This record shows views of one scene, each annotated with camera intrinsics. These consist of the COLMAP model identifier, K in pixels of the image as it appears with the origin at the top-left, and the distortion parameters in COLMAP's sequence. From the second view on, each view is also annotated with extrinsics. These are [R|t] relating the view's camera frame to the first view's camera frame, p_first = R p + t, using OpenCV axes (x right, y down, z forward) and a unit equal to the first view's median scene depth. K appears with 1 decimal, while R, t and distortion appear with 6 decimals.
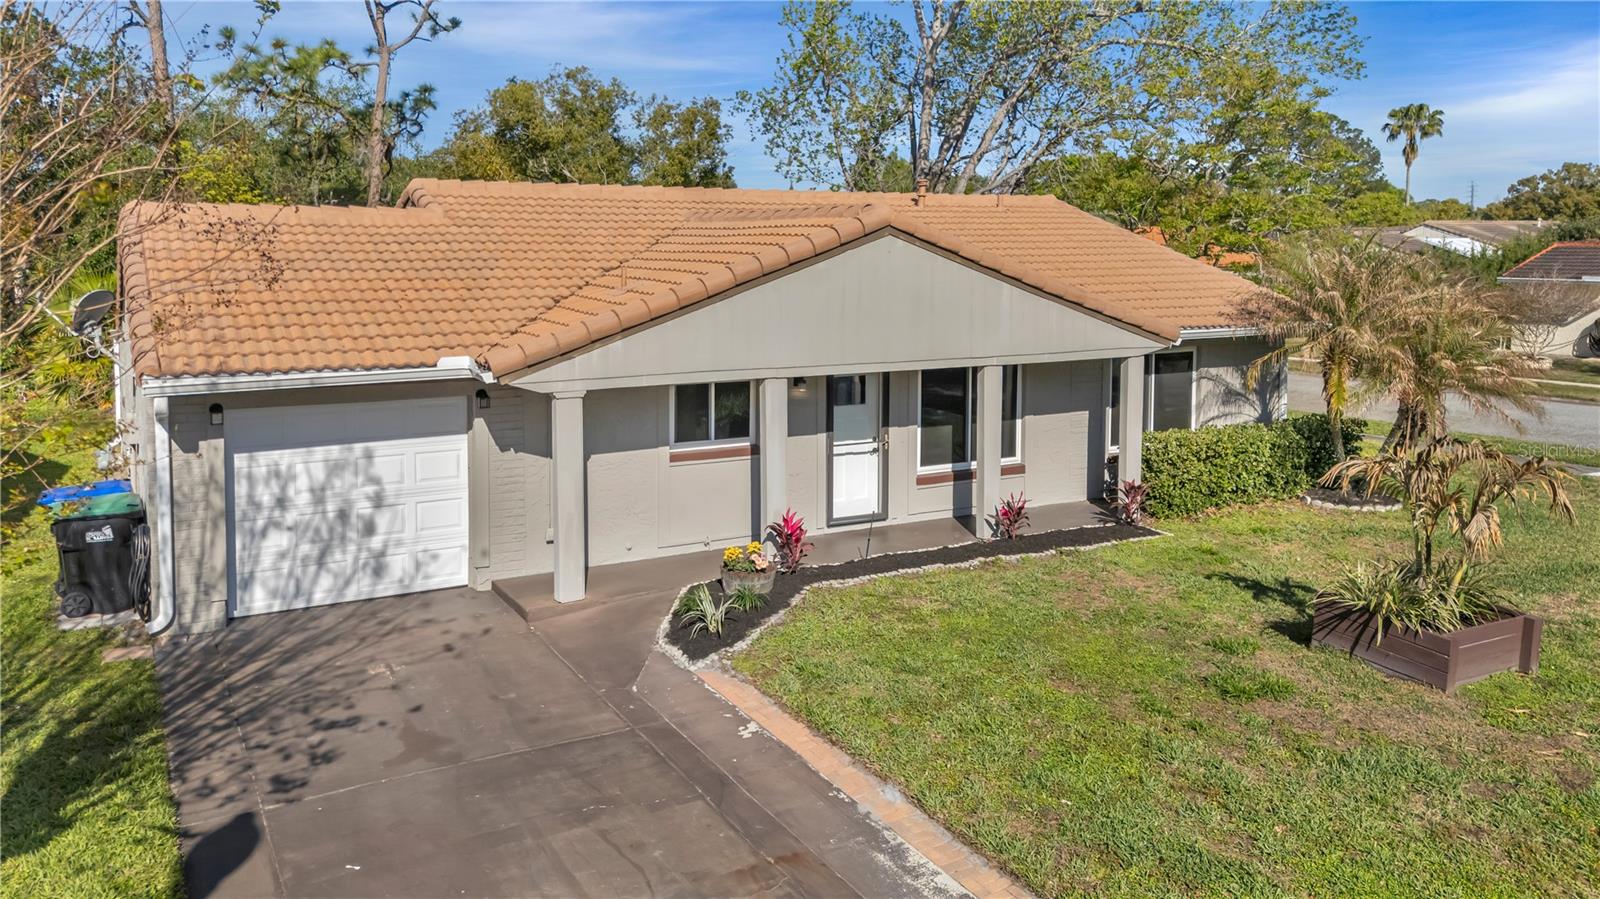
lens RADIAL K [[1213.1, 0, 770.3], [0, 1213.1, 353.7], [0, 0, 1]] dist [0.062211, -0.048474]
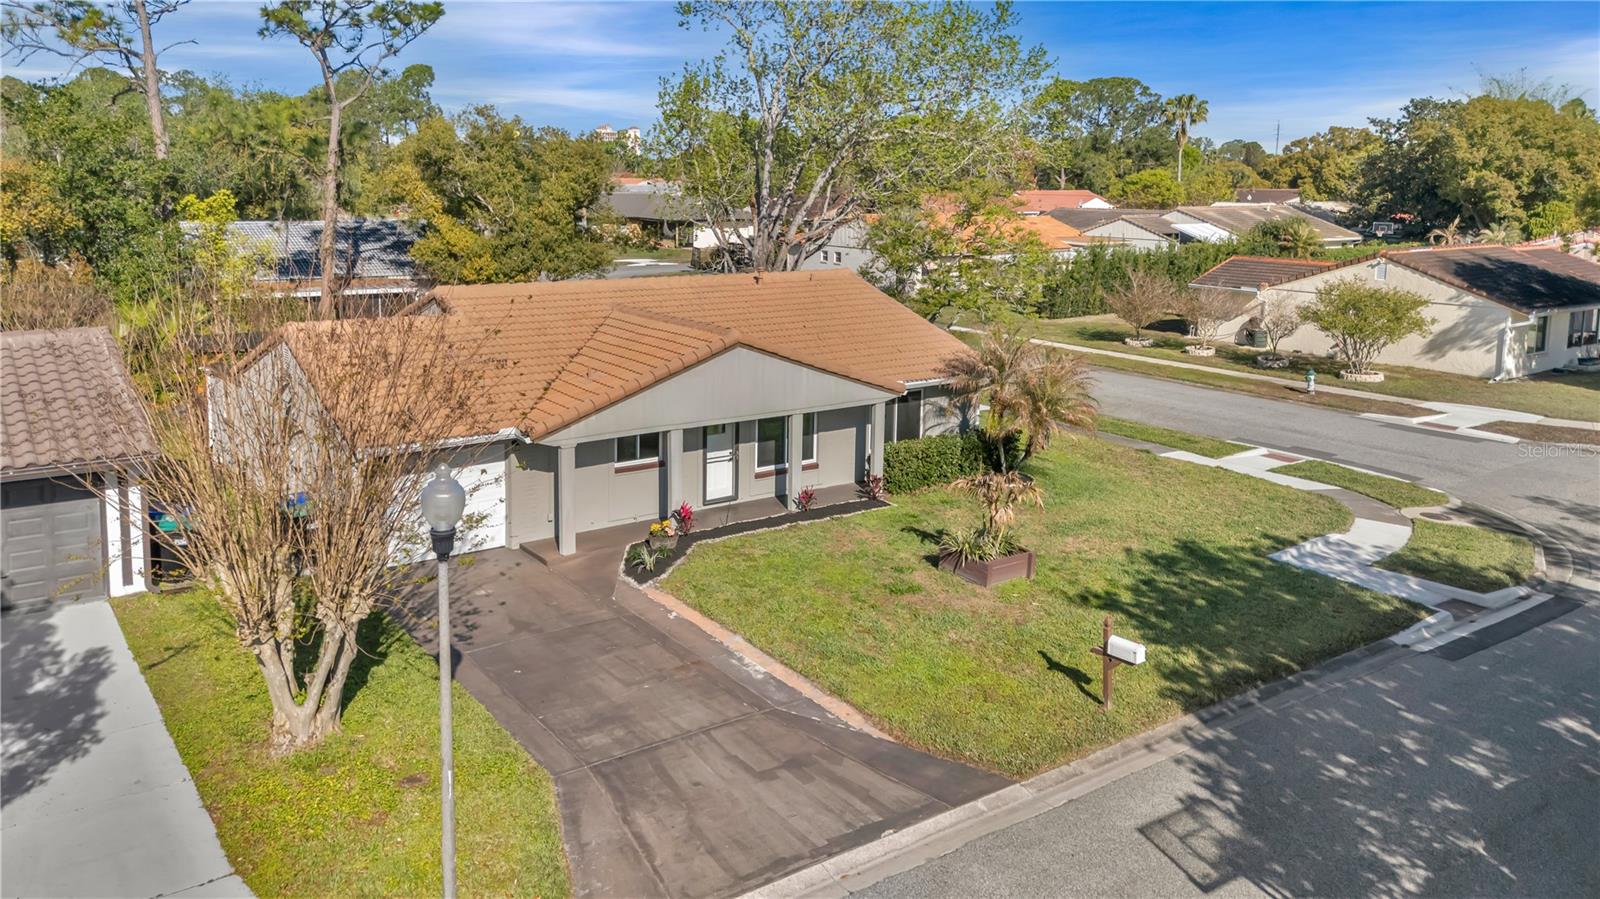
lens RADIAL K [[1196.0, 0, 777.7], [0, 1196.0, 373.6], [0, 0, 1]] dist [0.051147, -0.003468]
pose [[0.991742, -0.004475, 0.128171, -0.076966], [-0.005904, 0.996738, 0.080484, -0.215776], [-0.128114, -0.080576, 0.988481, -0.810252]]
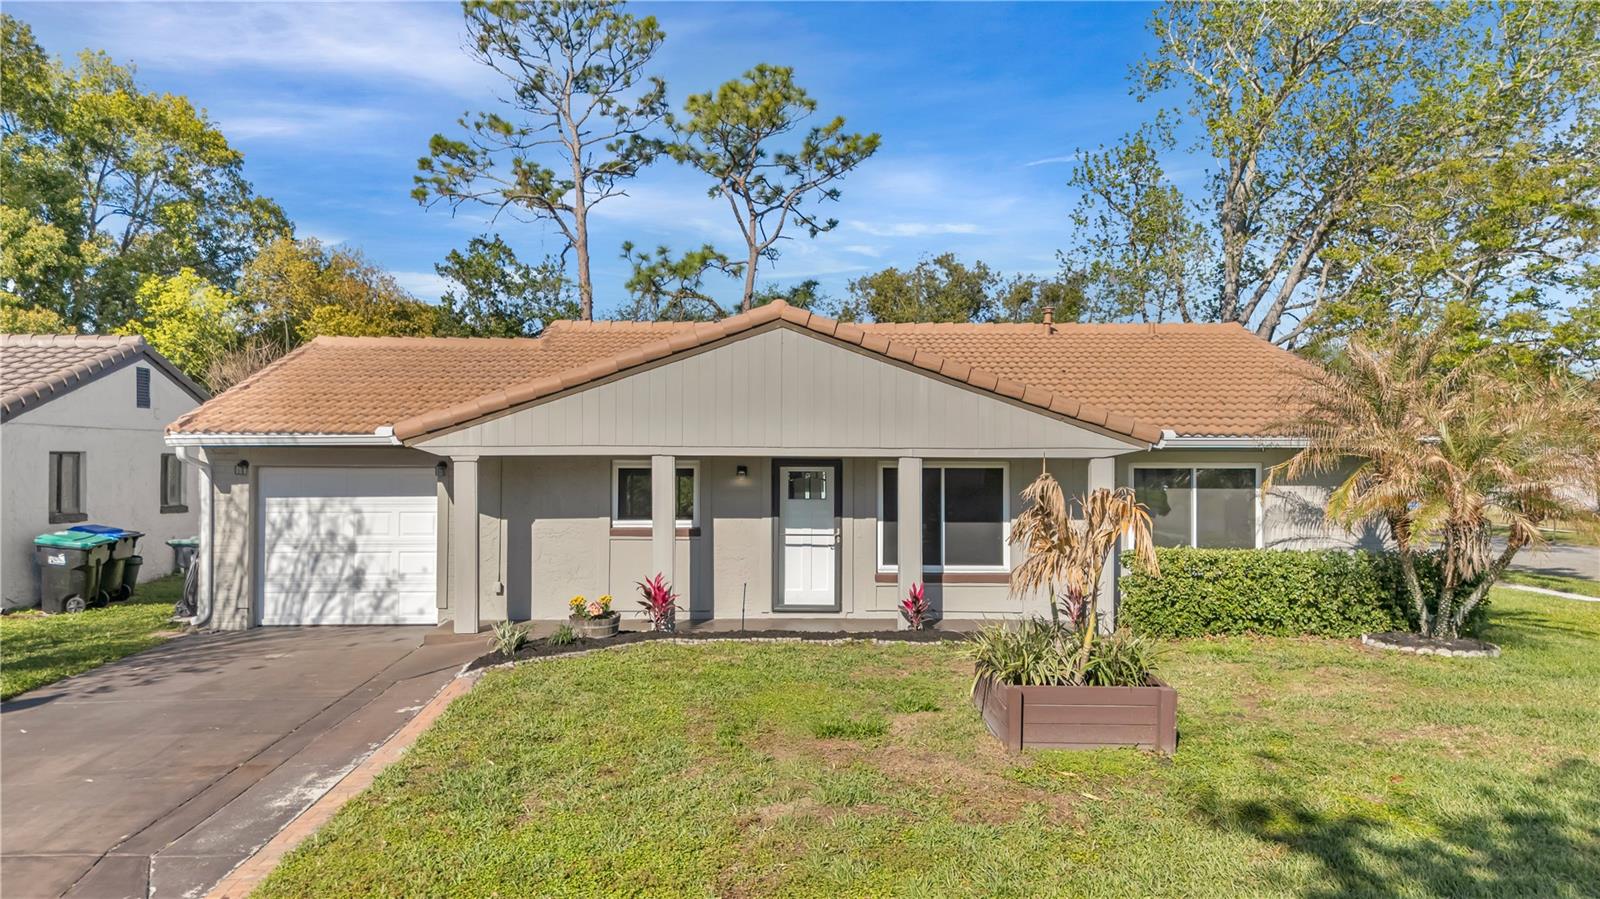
lens RADIAL K [[1168.4, 0, 773.4], [0, 1168.4, 483.1], [0, 0, 1]] dist [0.070992, -0.002287]
pose [[0.885736, 0.011808, -0.464038, 0.611564], [-0.045068, 0.997141, -0.060651, 0.108659], [0.461996, 0.074634, 0.883736, 0.106135]]
